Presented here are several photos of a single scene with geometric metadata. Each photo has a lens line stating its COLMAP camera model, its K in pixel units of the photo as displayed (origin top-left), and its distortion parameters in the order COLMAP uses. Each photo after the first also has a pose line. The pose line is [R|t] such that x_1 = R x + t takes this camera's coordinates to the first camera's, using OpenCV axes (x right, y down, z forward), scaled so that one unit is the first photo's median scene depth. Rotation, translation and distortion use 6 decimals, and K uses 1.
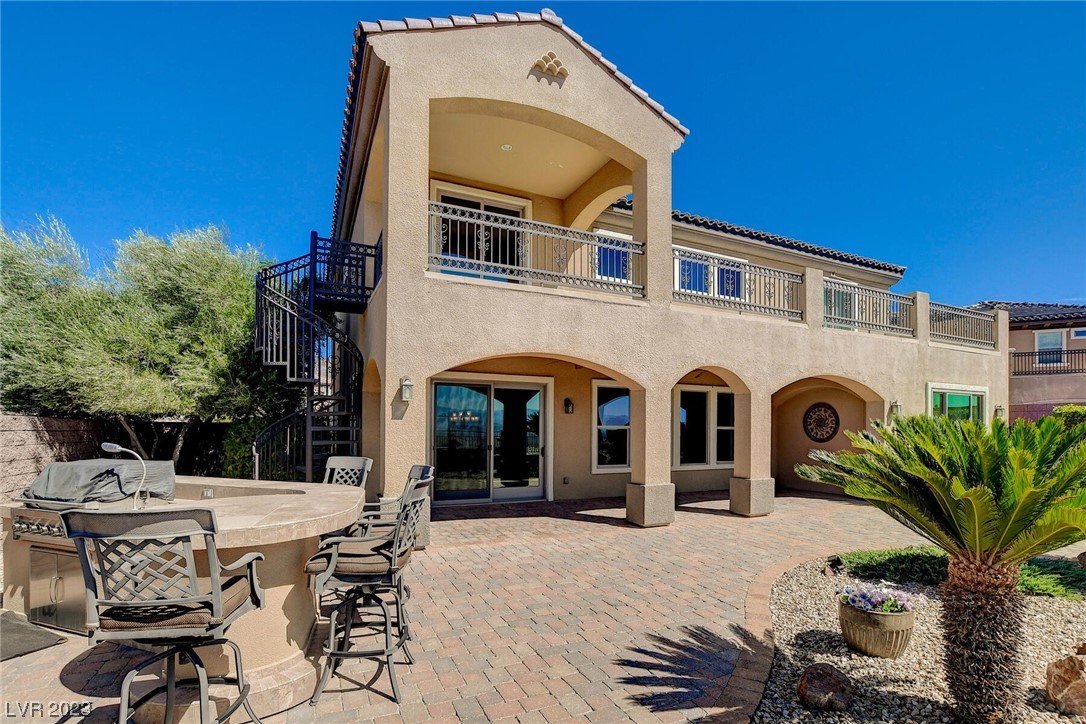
lens RADIAL K [[485.7, 0, 551.7], [0, 485.7, 420.7], [0, 0, 1]] dist [-0.015266, 0.000052]
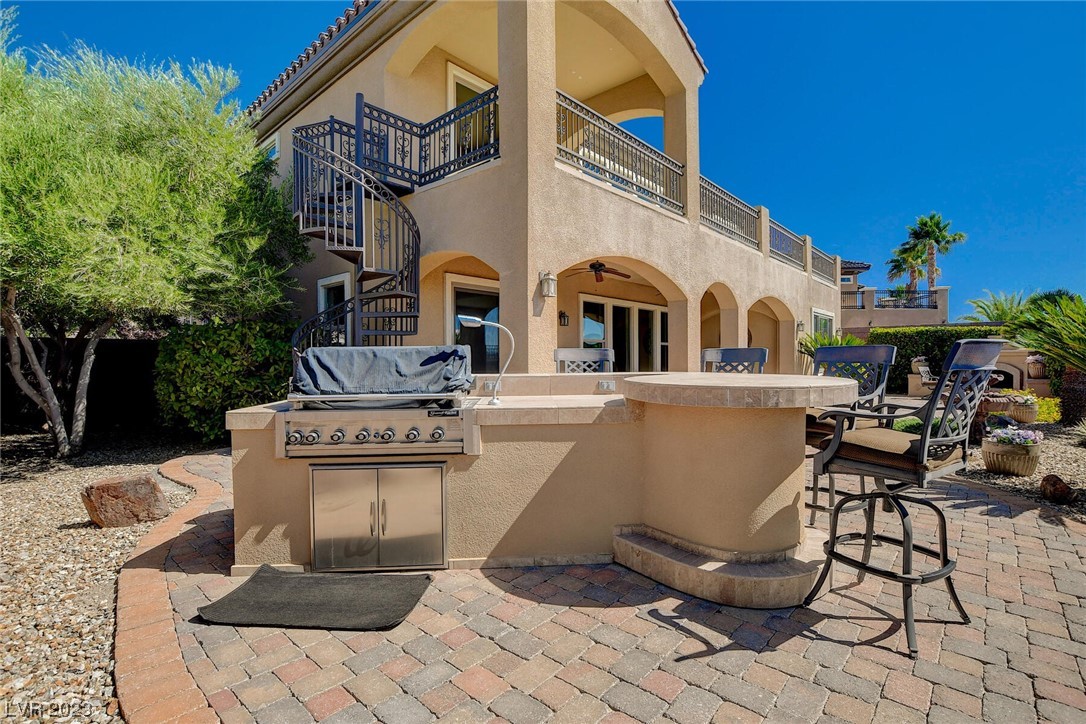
lens RADIAL K [[485.7, 0, 548.0], [0, 485.7, 360.5], [0, 0, 1]] dist [-0.015266, 0.000052]
pose [[0.923232, -0.012285, 0.384046, -0.523641], [0.005296, 0.999801, 0.019250, 0.050321], [-0.384206, -0.015738, 0.923113, 0.106760]]
